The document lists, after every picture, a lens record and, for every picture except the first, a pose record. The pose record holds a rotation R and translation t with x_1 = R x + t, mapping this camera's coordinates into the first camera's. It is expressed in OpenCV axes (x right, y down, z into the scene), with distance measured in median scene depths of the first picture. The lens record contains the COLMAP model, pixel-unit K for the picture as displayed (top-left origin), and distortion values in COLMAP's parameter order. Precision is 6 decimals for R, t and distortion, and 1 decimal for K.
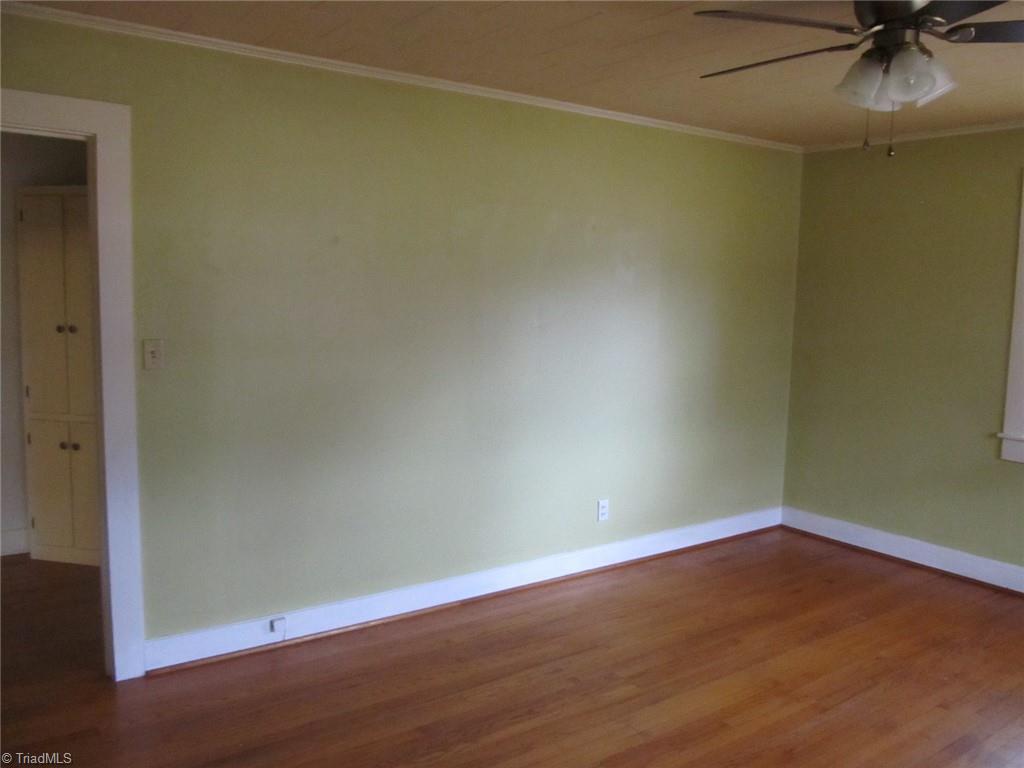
lens RADIAL K [[851.1, 0, 509.6], [0, 851.1, 384.0], [0, 0, 1]] dist [-0.072642, 0.027742]
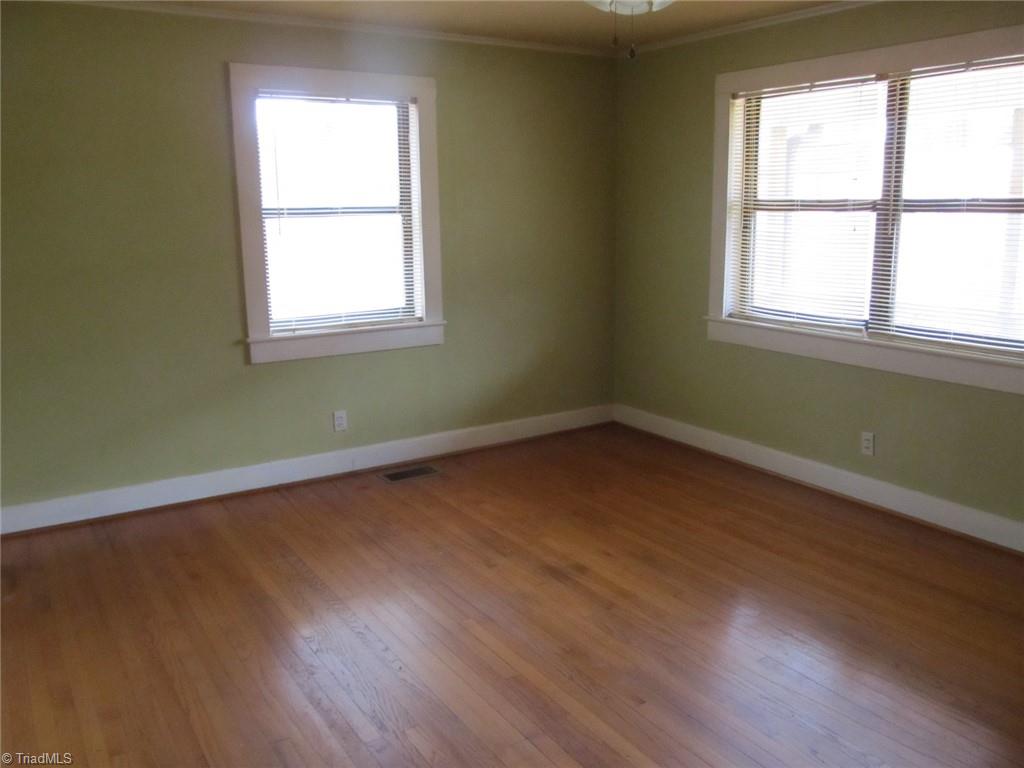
lens RADIAL K [[851.1, 0, 518.6], [0, 851.1, 385.5], [0, 0, 1]] dist [-0.072642, 0.027742]
pose [[0.051381, -0.233509, 0.970996, -0.379189], [0.130835, 0.965475, 0.225258, -0.070738], [-0.990072, 0.115466, 0.080158, 0.602236]]
